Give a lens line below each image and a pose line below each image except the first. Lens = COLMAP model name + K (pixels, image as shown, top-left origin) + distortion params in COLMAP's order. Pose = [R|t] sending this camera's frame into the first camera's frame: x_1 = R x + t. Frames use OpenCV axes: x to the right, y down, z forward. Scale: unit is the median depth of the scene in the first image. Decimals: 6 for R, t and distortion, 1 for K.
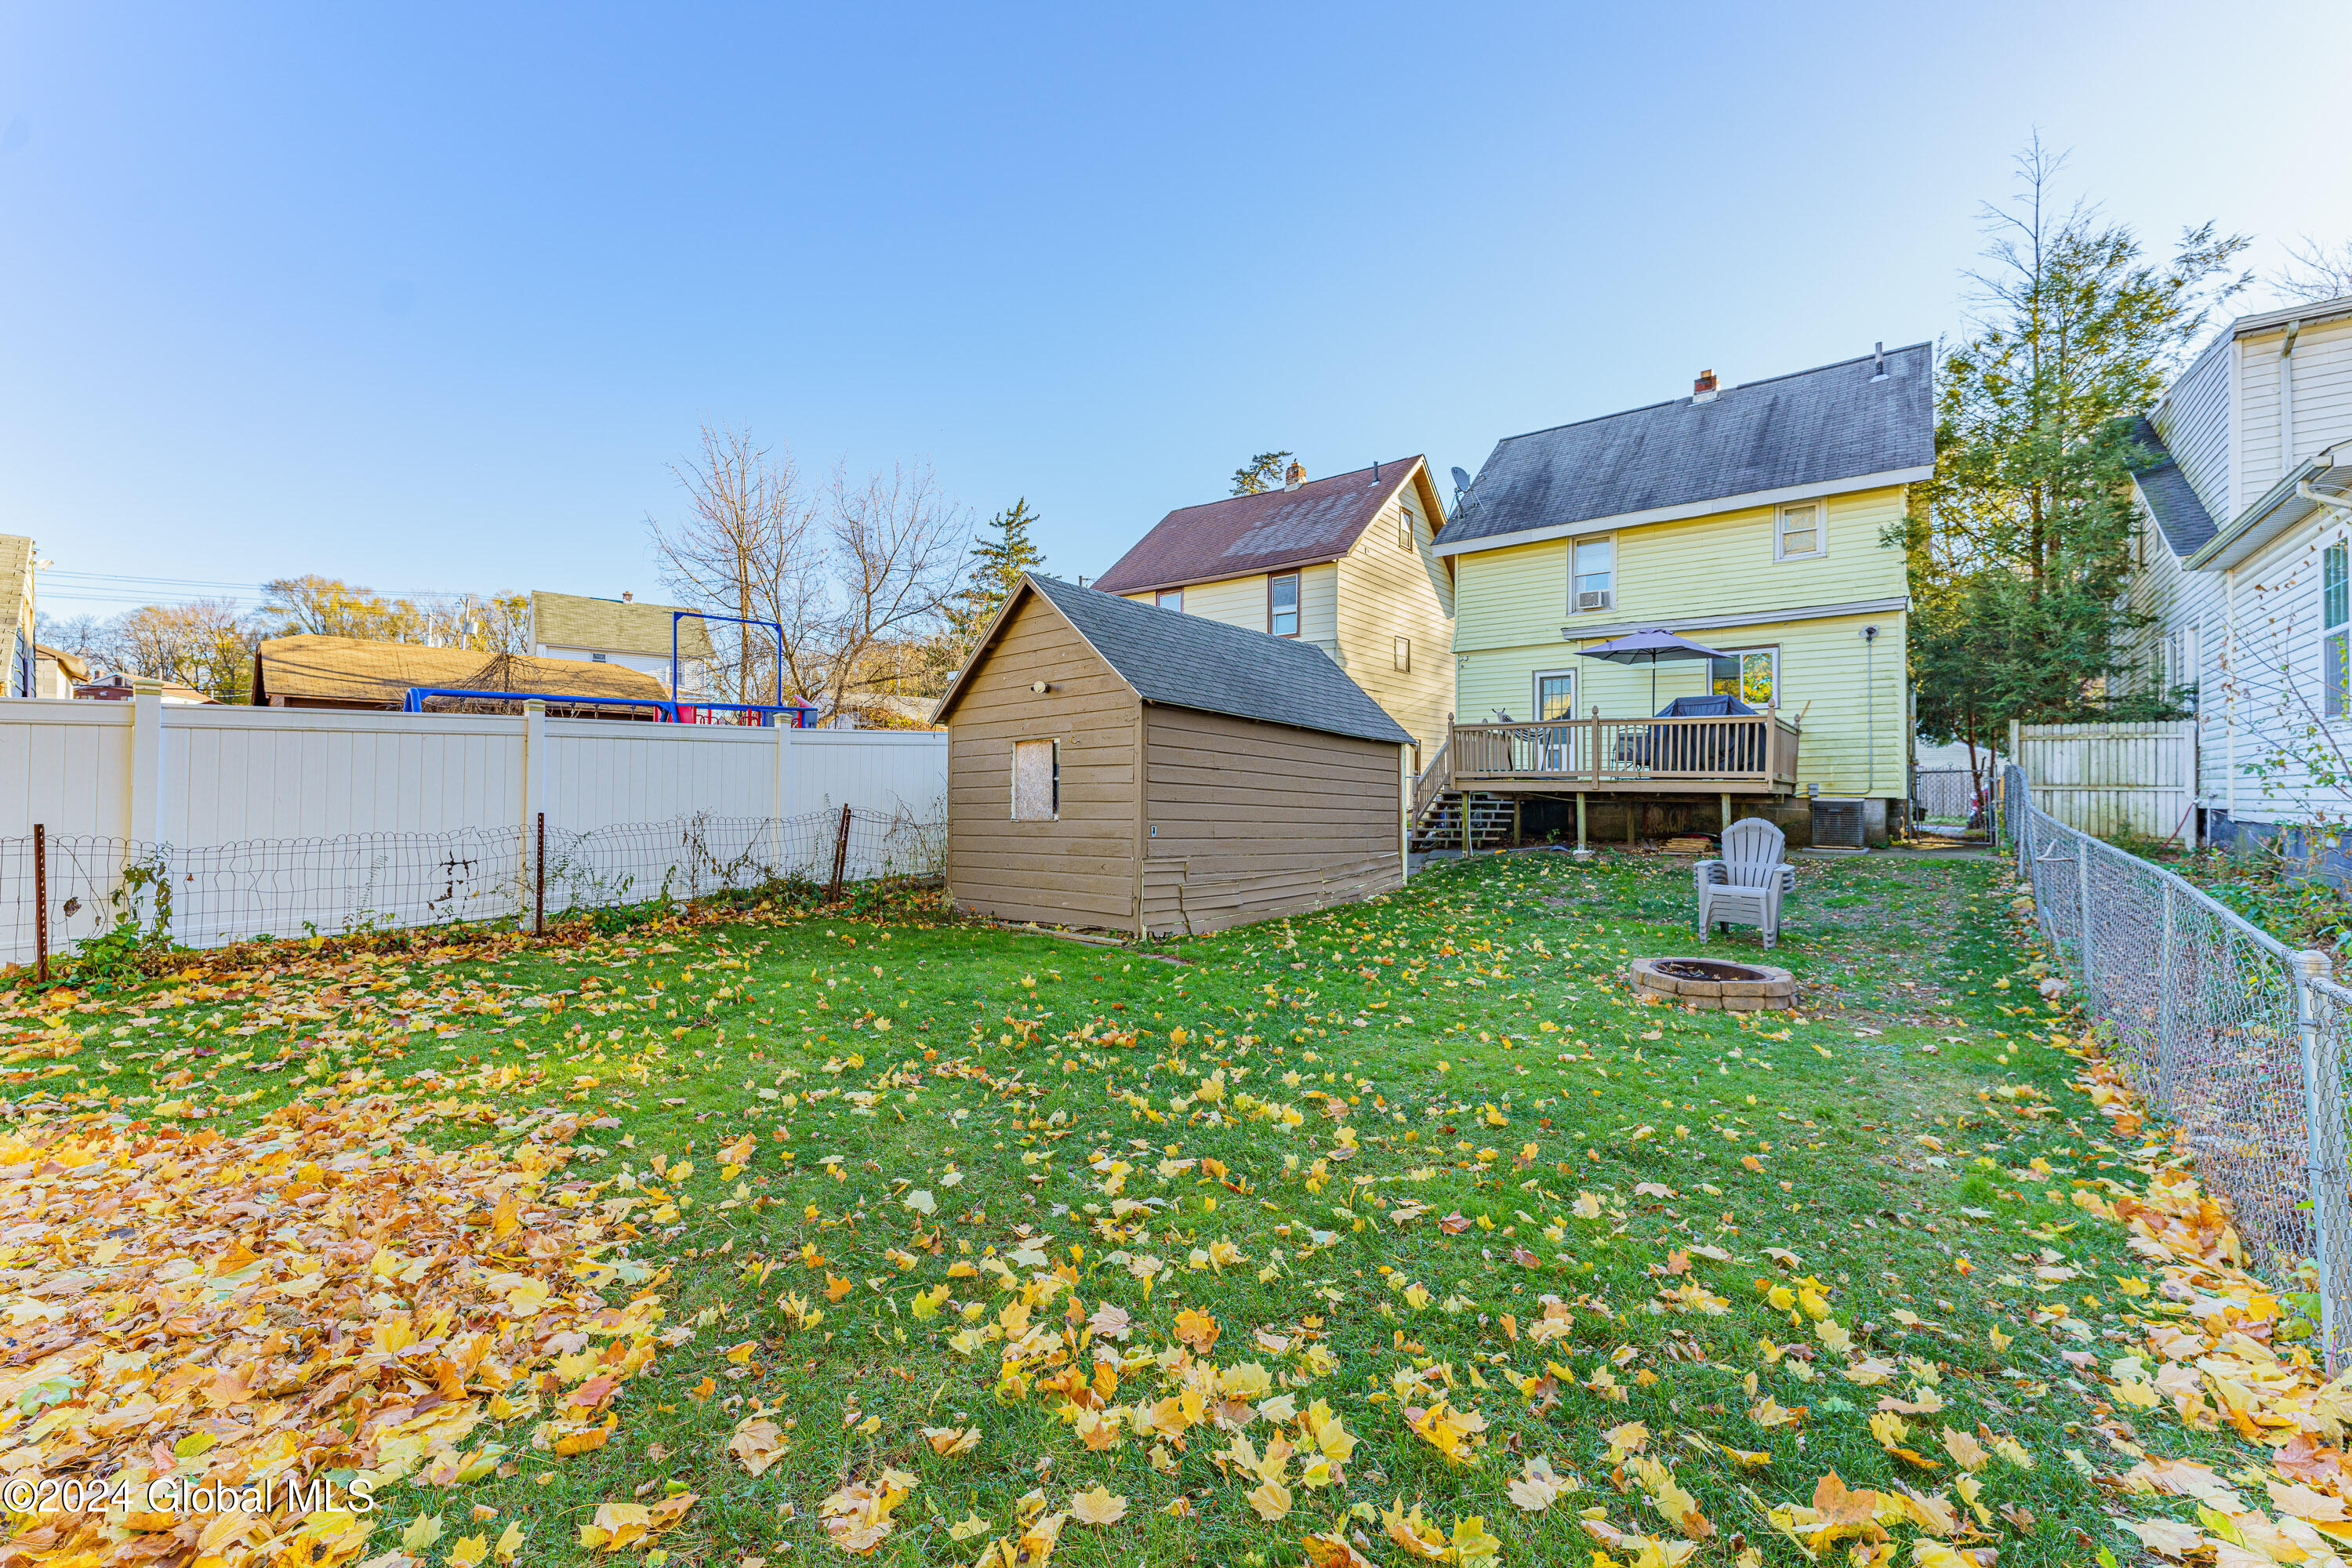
lens RADIAL K [[936.2, 0, 1178.9], [0, 936.2, 780.8], [0, 0, 1]] dist [0.002911, -0.000902]
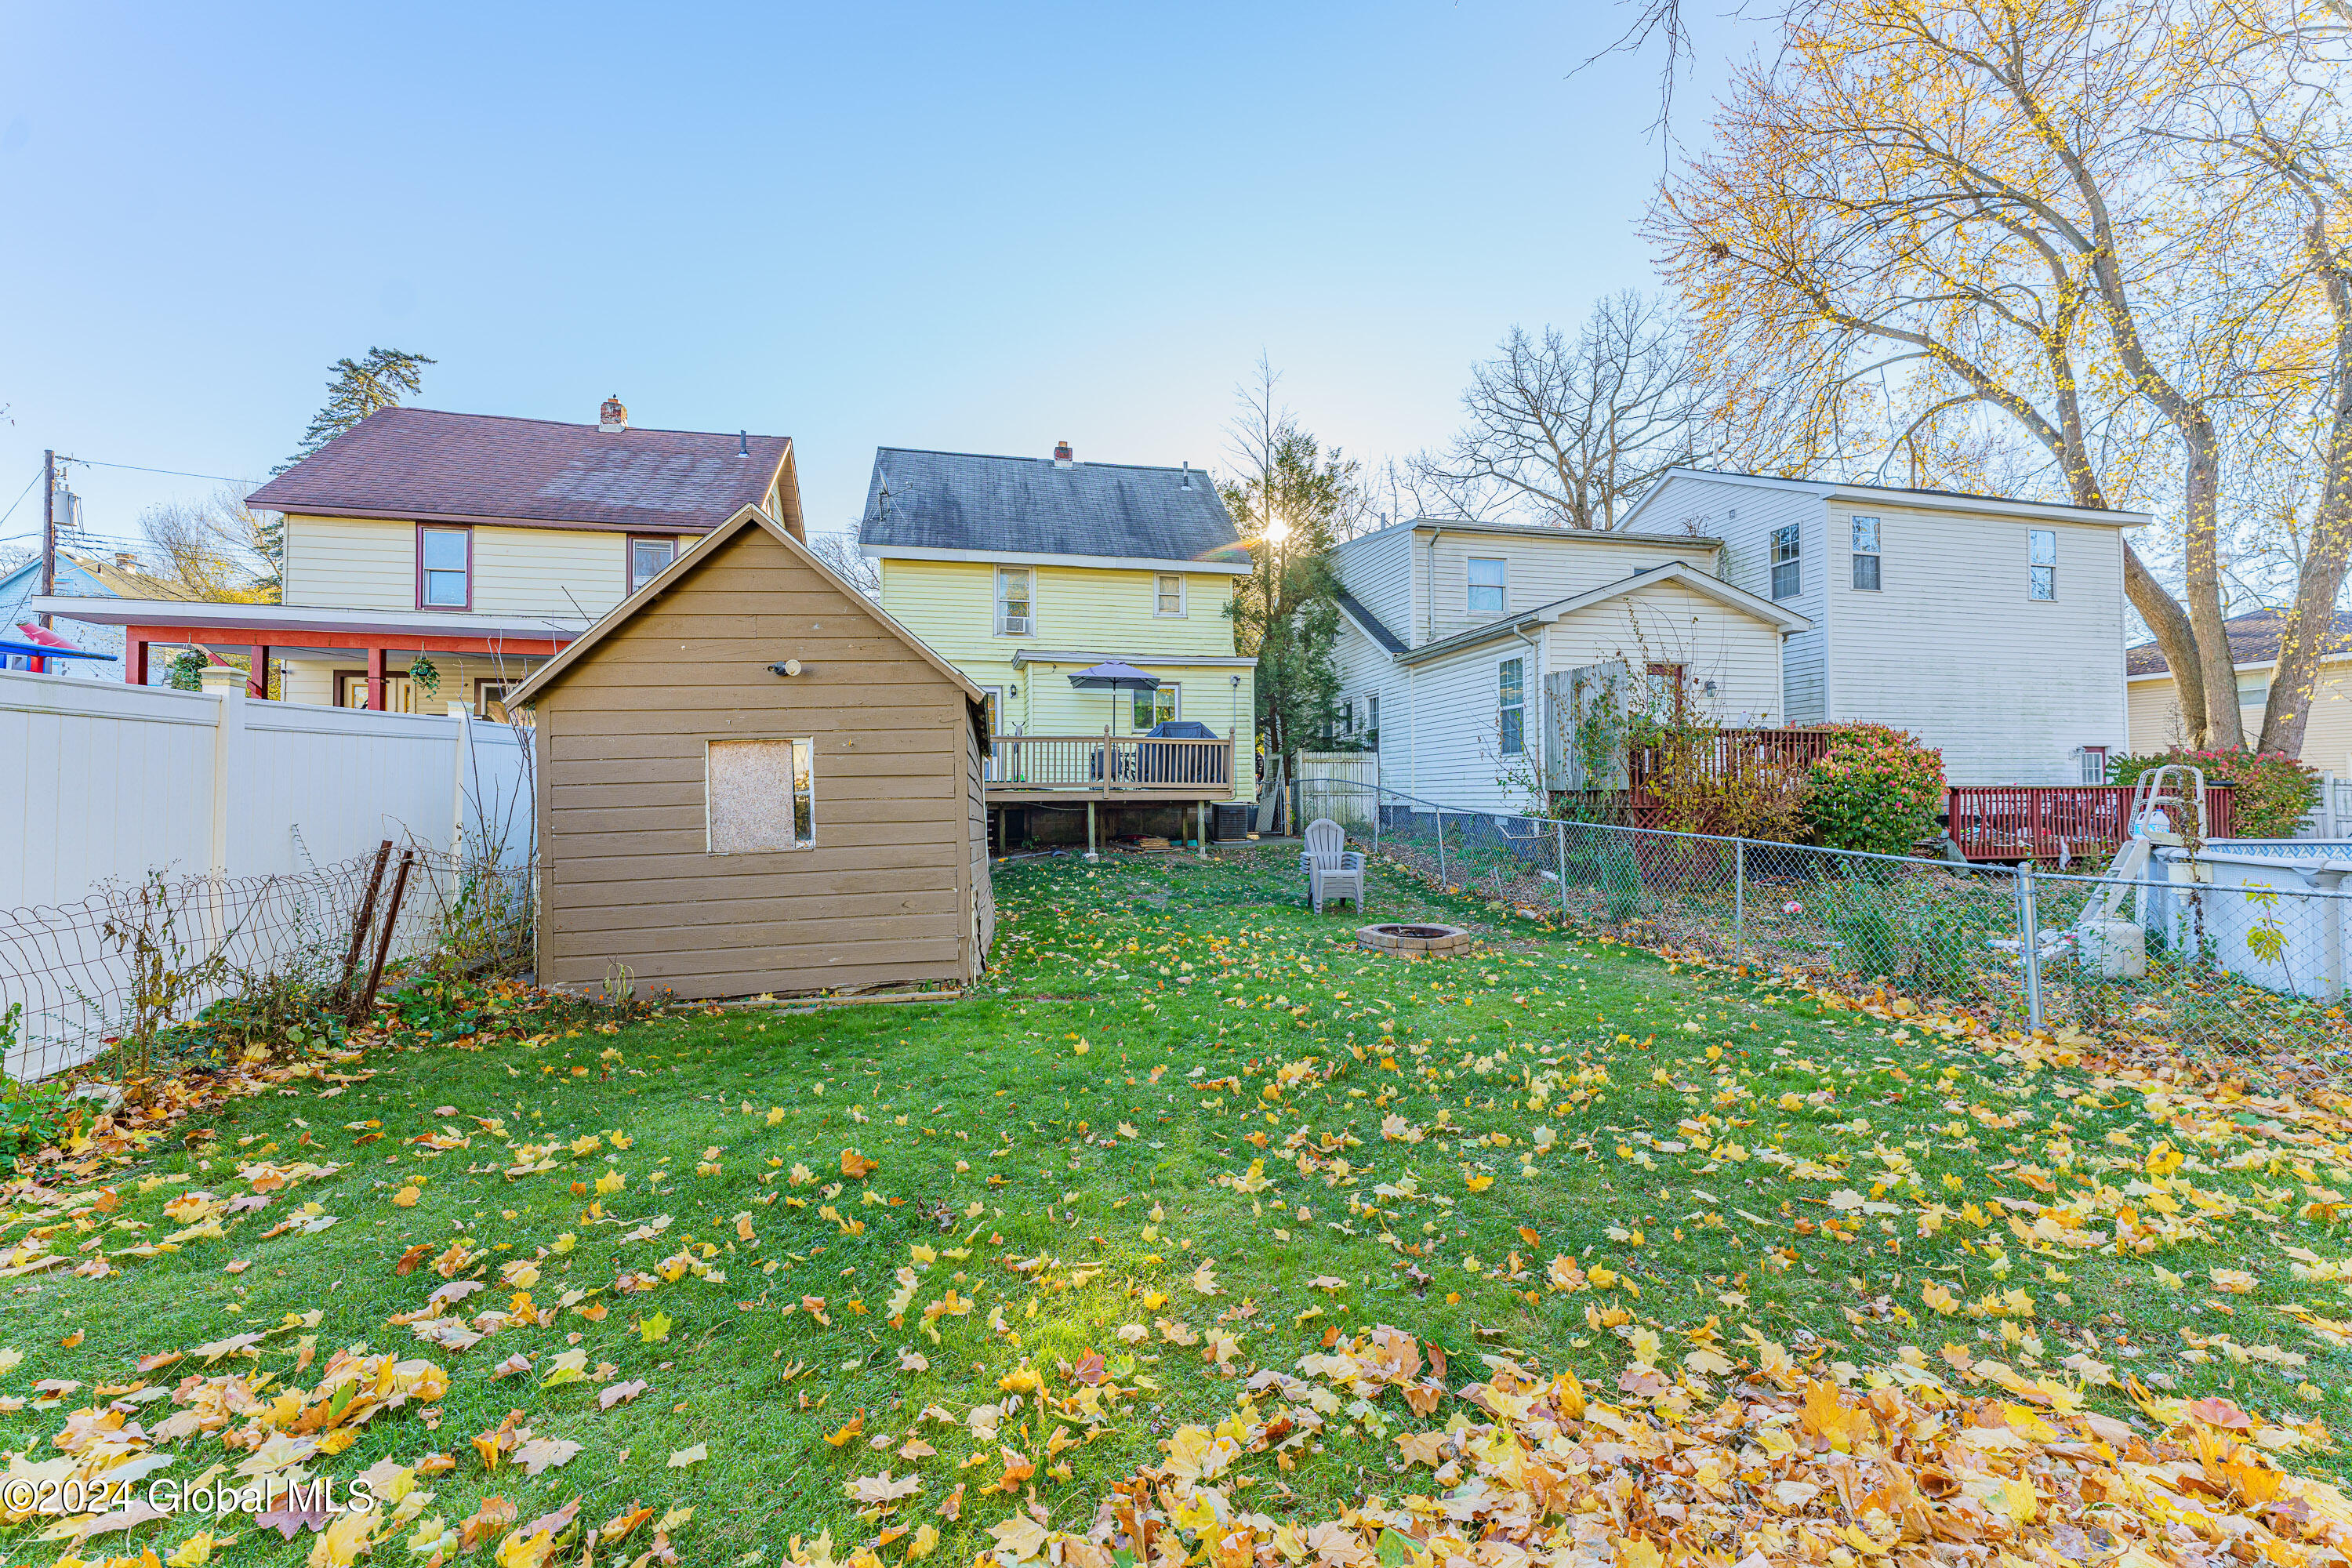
lens RADIAL K [[936.2, 0, 1178.0], [0, 936.2, 784.3], [0, 0, 1]] dist [0.002911, -0.000902]
pose [[0.625525, -0.001531, 0.780203, -0.376737], [0.006215, 0.999976, -0.003021, -0.004003], [-0.780180, 0.006739, 0.625519, 0.219388]]
